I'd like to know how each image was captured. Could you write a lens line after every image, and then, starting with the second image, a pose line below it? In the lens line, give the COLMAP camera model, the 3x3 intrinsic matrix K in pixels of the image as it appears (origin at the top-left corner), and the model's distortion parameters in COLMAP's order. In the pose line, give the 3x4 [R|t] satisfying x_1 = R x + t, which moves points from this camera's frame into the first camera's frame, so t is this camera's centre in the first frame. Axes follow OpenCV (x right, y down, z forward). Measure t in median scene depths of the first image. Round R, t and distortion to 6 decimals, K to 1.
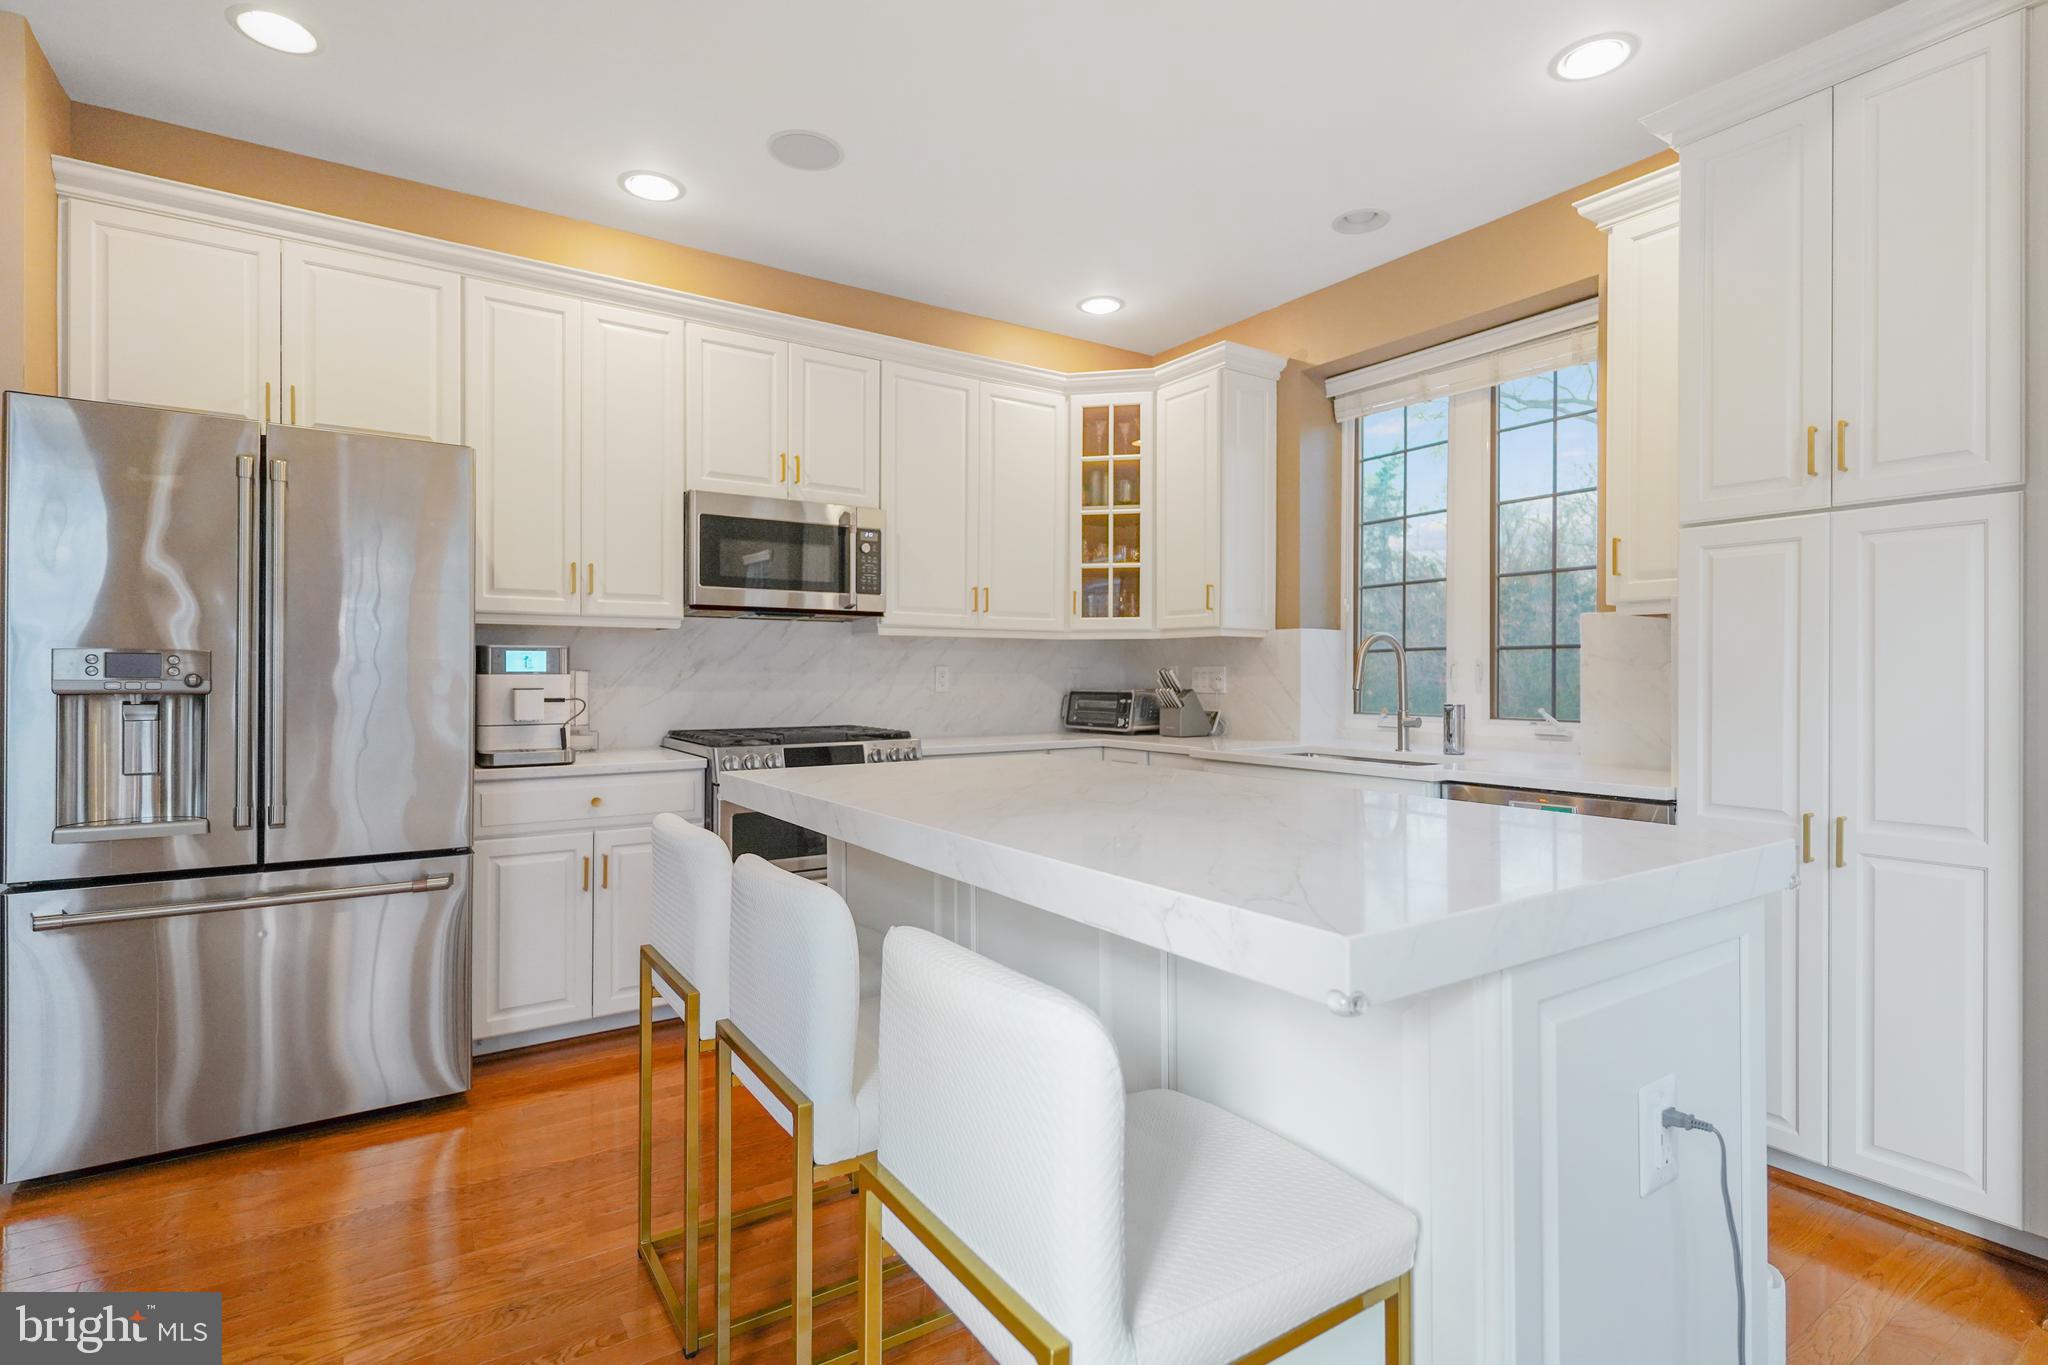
lens RADIAL K [[992.9, 0, 1025.0], [0, 992.9, 676.5], [0, 0, 1]] dist [0.003427, -0.000507]
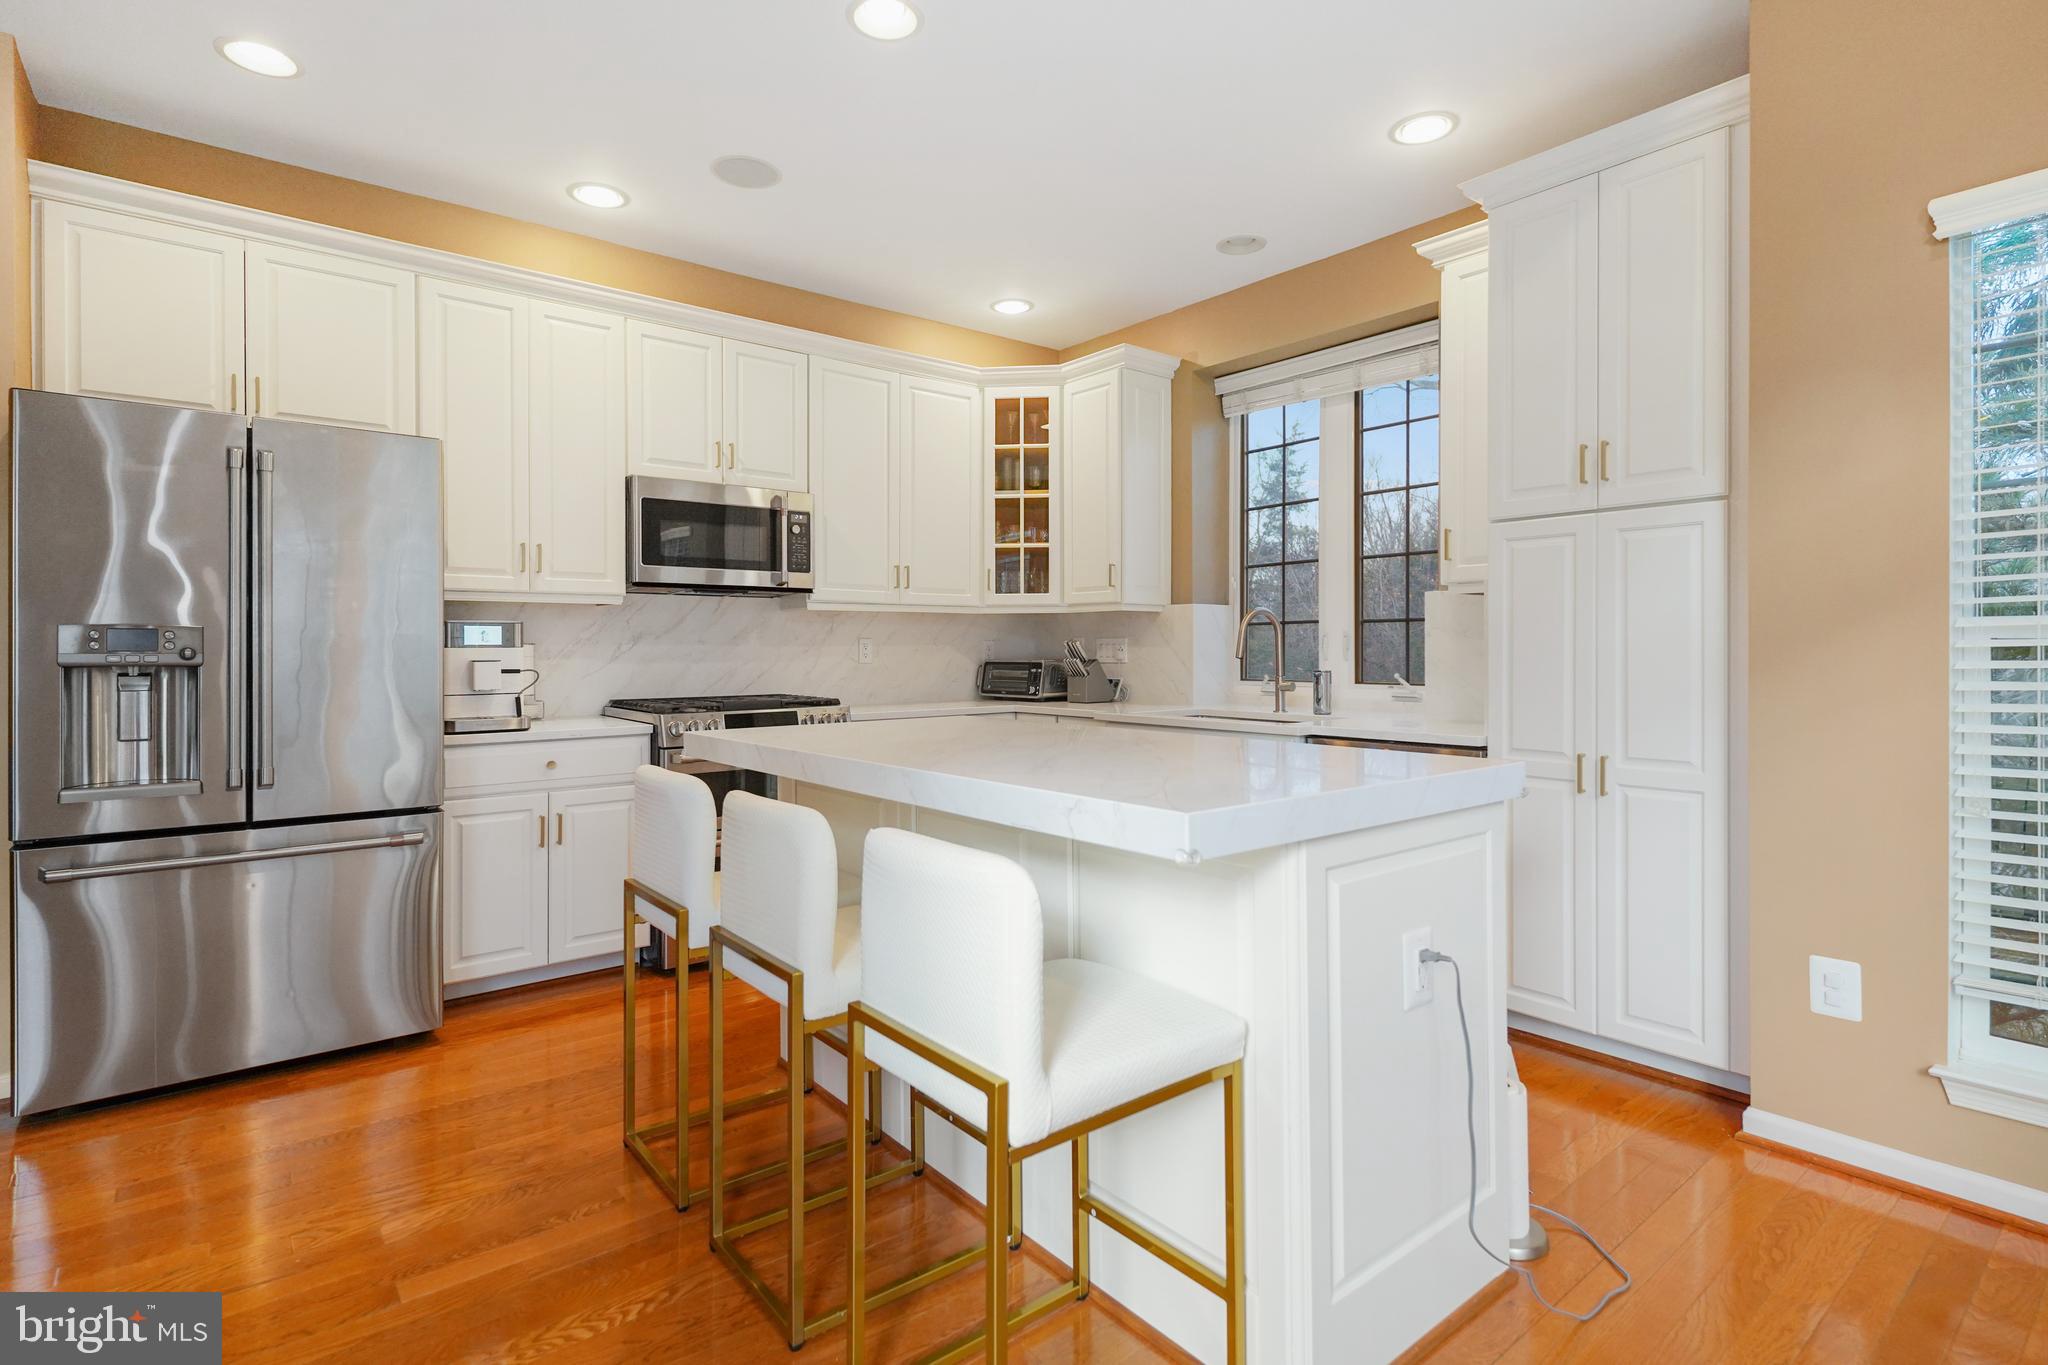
lens RADIAL K [[1011.5, 0, 1020.0], [0, 1011.5, 650.0], [0, 0, 1]] dist [0.002056, -0.000049]
pose [[0.996169, -0.004222, 0.087347, -0.015891], [0.004185, 0.999991, 0.000604, 0.002113], [-0.087348, -0.000236, 0.996178, -0.125094]]
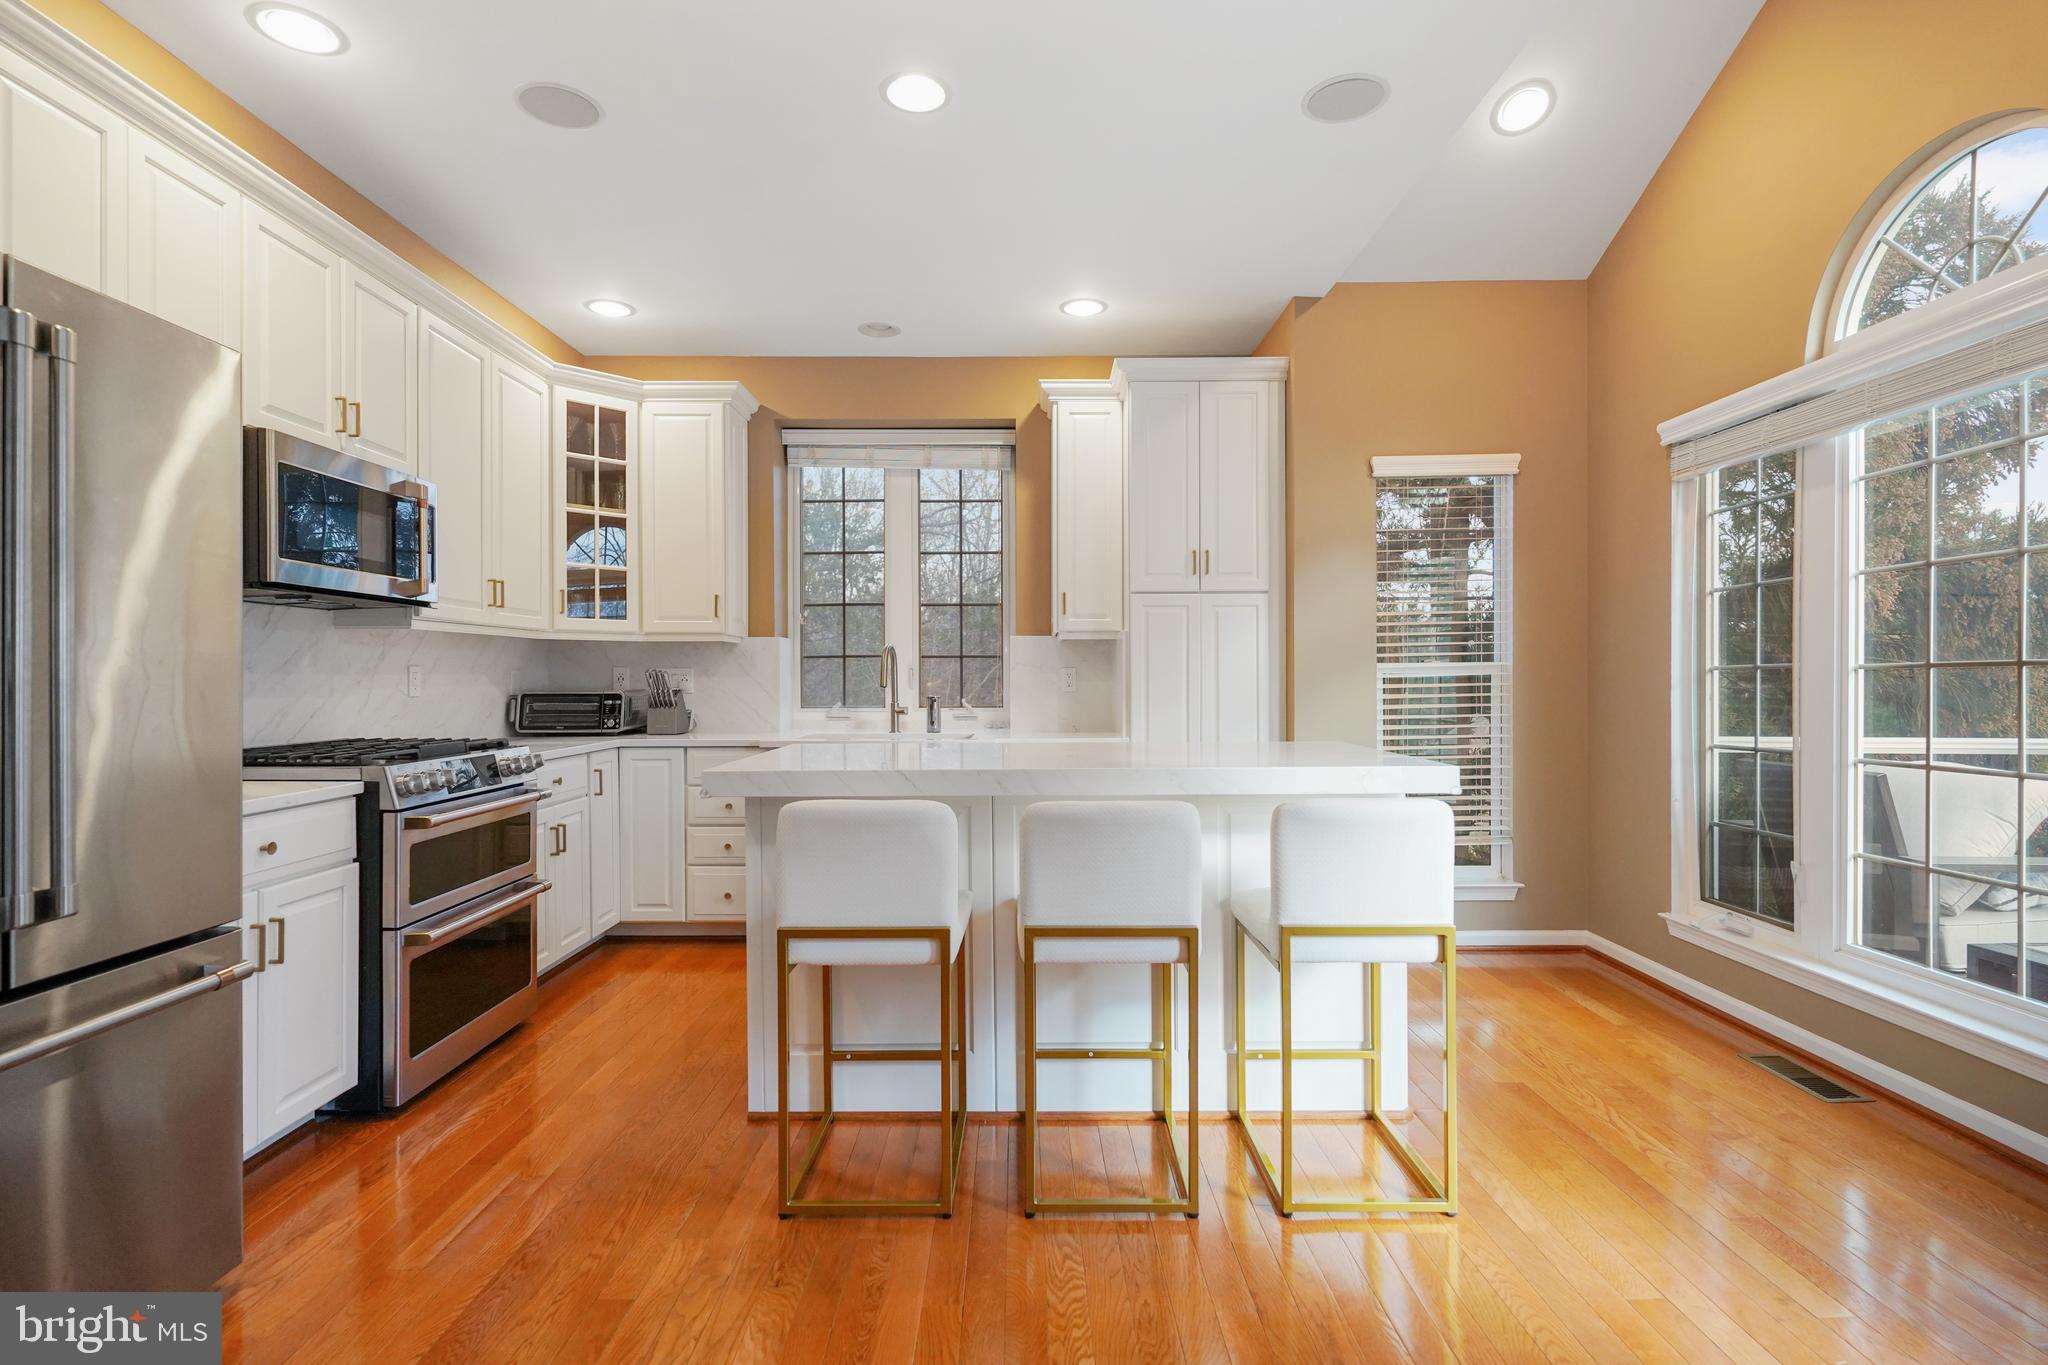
lens RADIAL K [[992.9, 0, 1025.0], [0, 992.9, 676.5], [0, 0, 1]] dist [0.003427, -0.000507]
pose [[0.553586, -0.001145, 0.832791, -0.636061], [0.003115, 0.999995, -0.000696, 0.000880], [-0.832786, 0.002979, 0.553587, 0.113566]]
